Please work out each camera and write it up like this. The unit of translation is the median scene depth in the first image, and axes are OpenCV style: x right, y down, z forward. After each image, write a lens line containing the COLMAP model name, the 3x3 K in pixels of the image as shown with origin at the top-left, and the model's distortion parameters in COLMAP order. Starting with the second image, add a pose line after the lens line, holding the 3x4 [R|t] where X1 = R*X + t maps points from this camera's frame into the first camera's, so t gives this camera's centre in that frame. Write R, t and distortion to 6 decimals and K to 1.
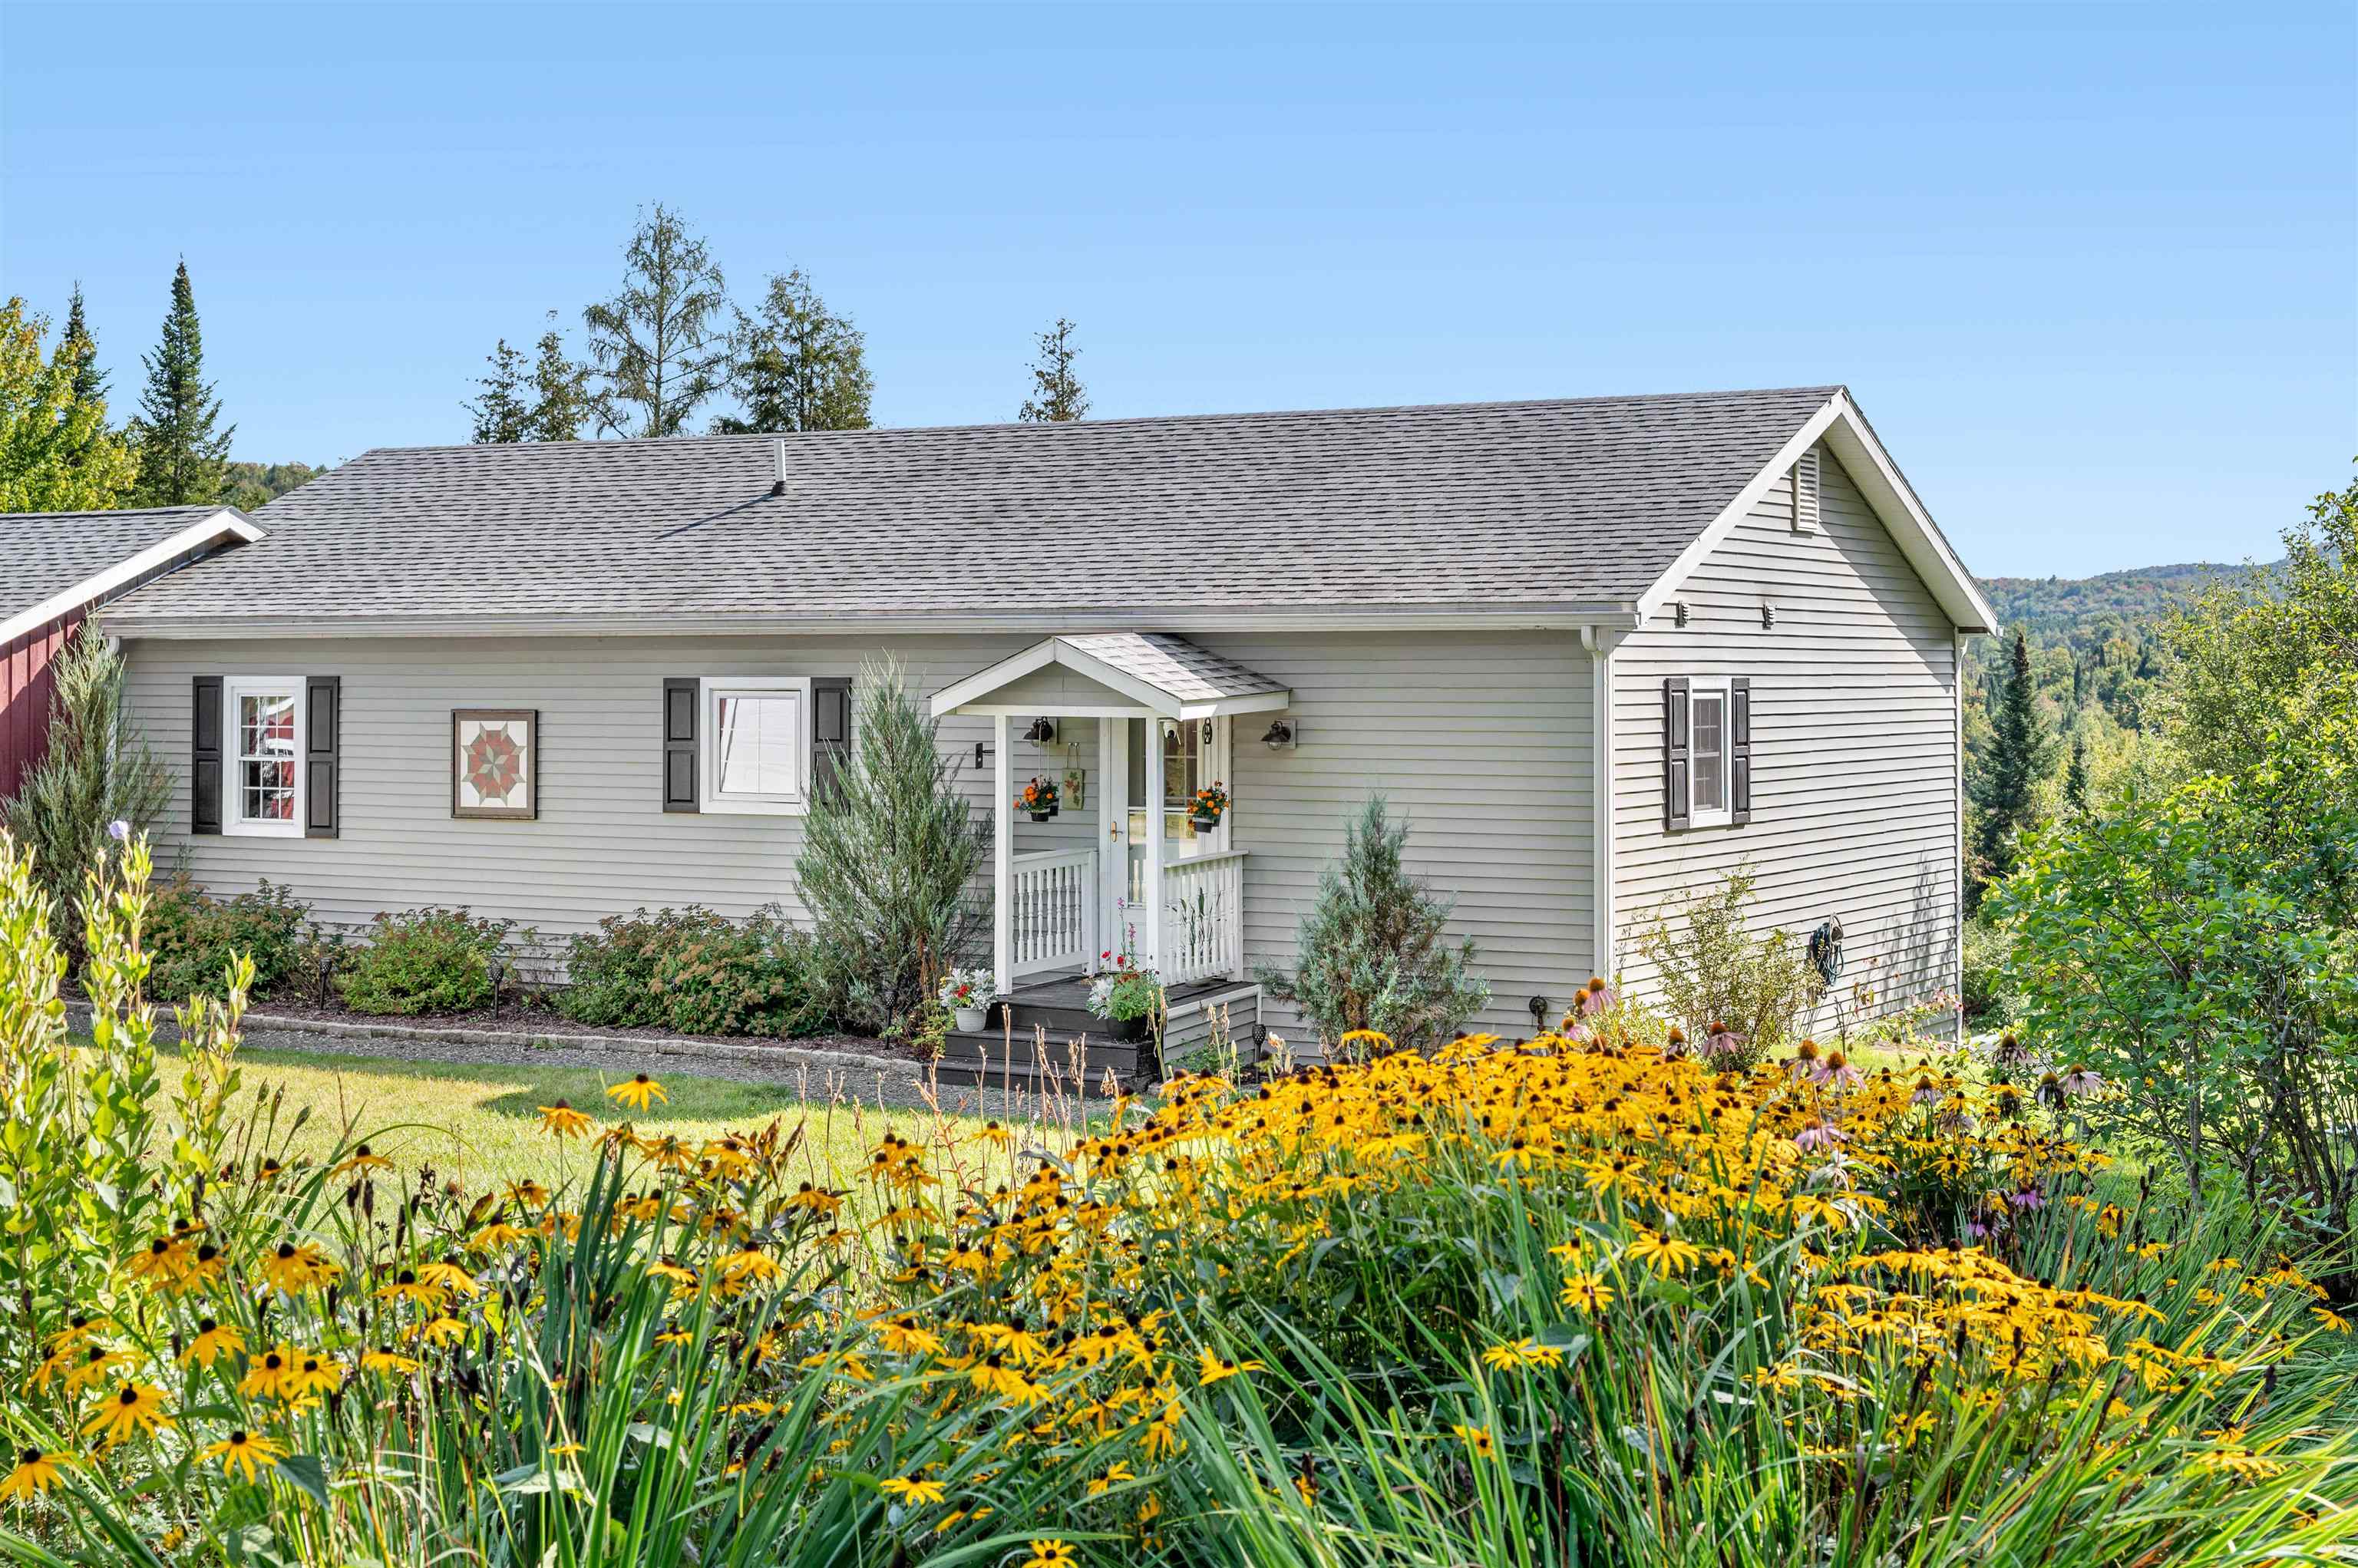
lens RADIAL K [[3277.2, 0, 1176.4], [0, 3277.2, 767.4], [0, 0, 1]] dist [-0.029857, 0.000000]
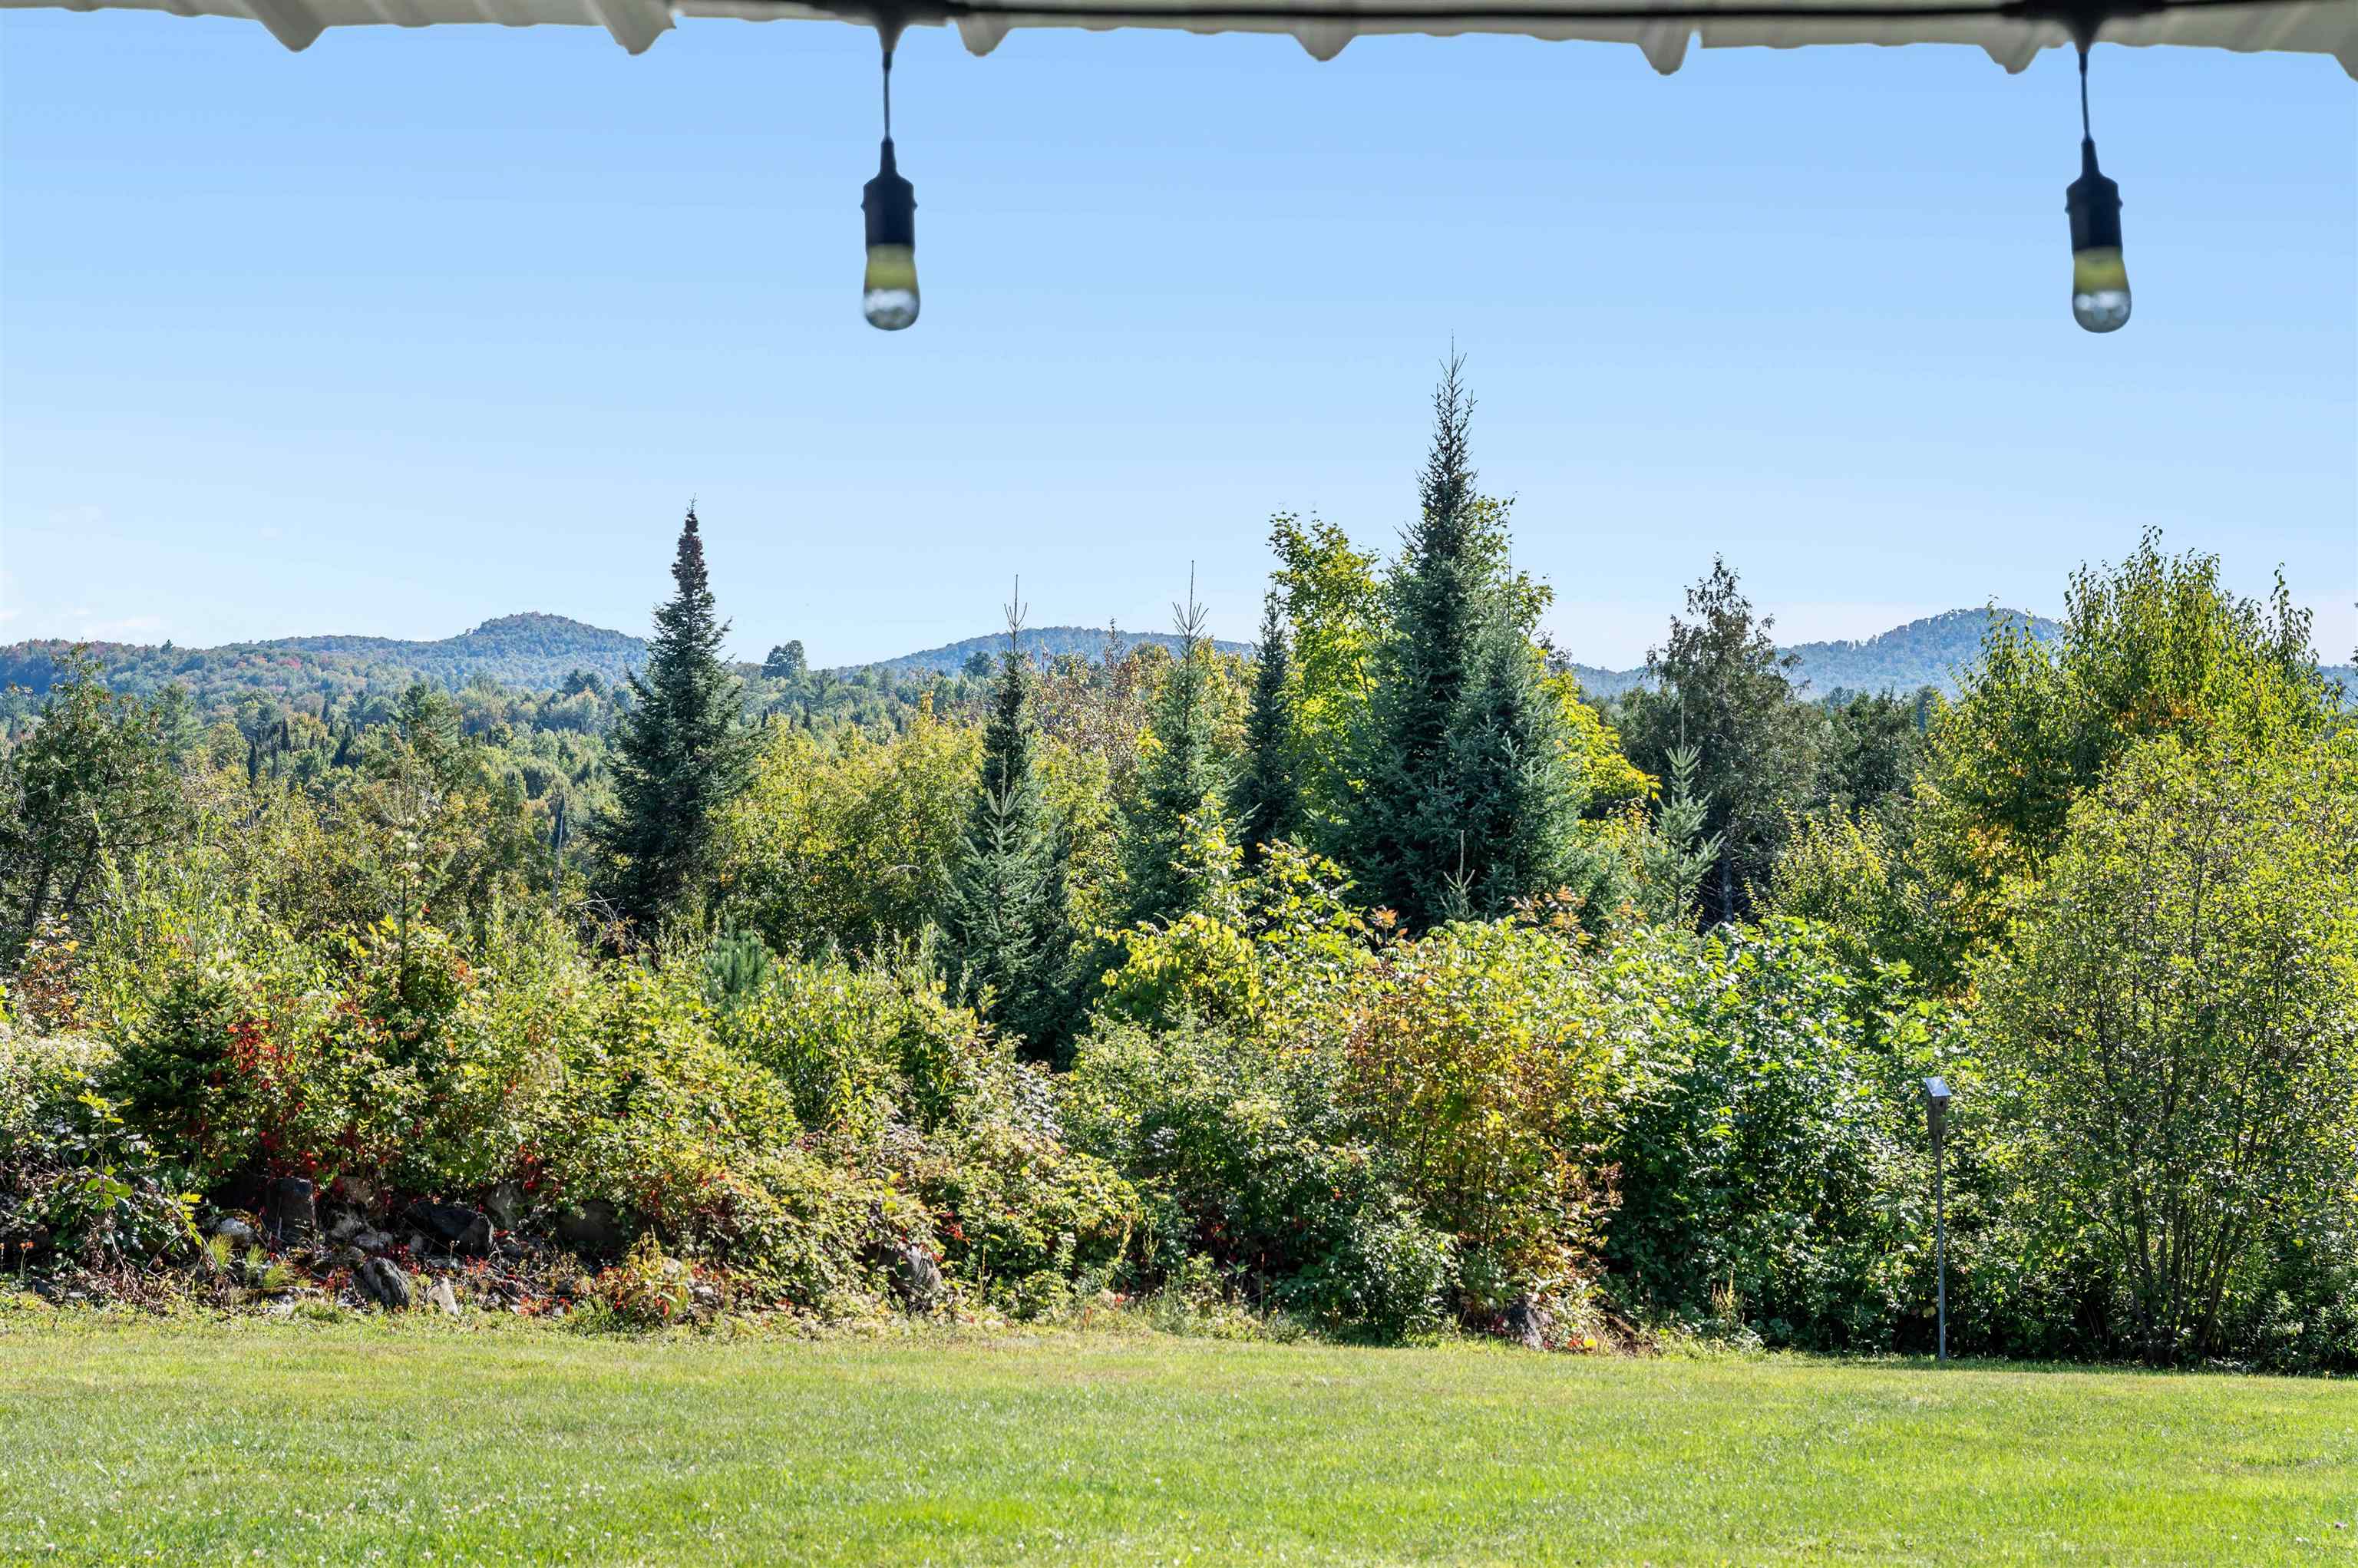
lens RADIAL K [[4365.4, 0, 1177.5], [0, 4365.4, 782.9], [0, 0, 1]] dist [0.013427, 0.000000]
pose [[0.877443, 0.026183, 0.478965, -0.007077], [-0.011875, 0.999389, -0.032878, 0.101691], [-0.479533, 0.023161, 0.877218, 1.606276]]
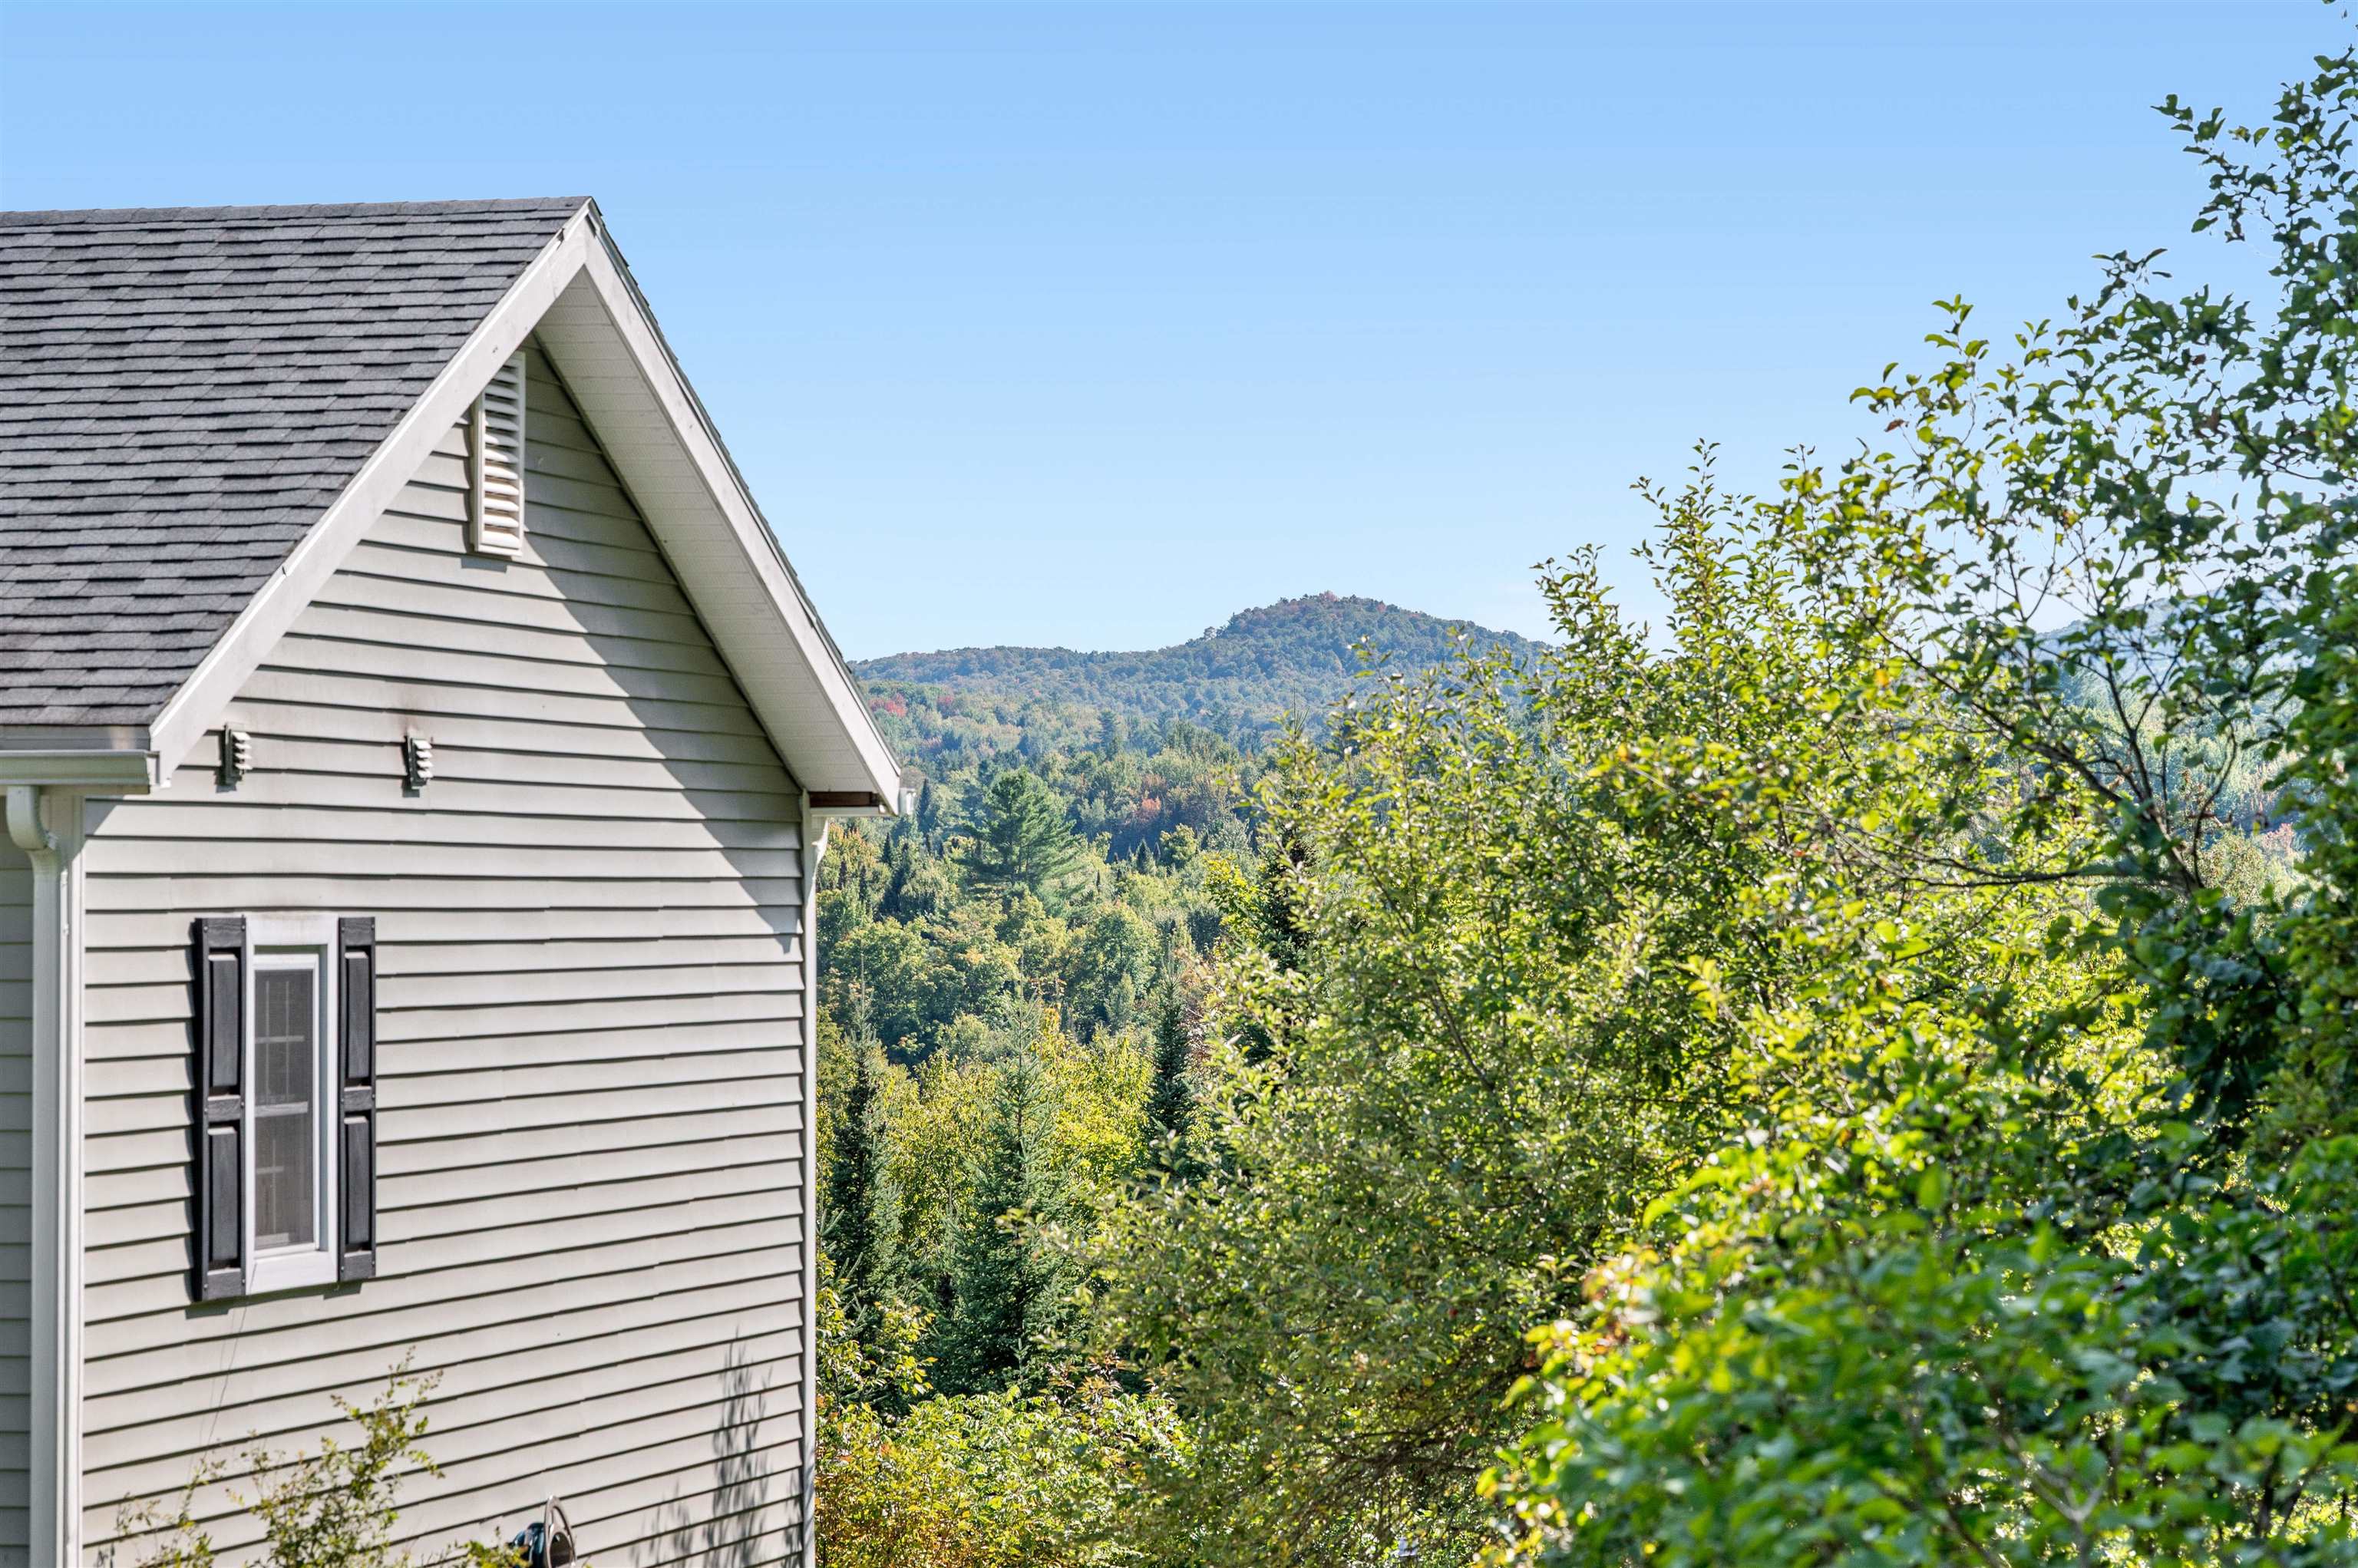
lens RADIAL K [[8115.7, 0, 1179.6], [0, 8115.7, 789.7], [0, 0, 1]] dist [-0.067017, 0.000000]
pose [[0.947691, 0.001560, 0.319184, -0.048606], [0.012407, 0.999052, -0.041720, -0.000175], [-0.318947, 0.043498, 0.946774, 0.025622]]
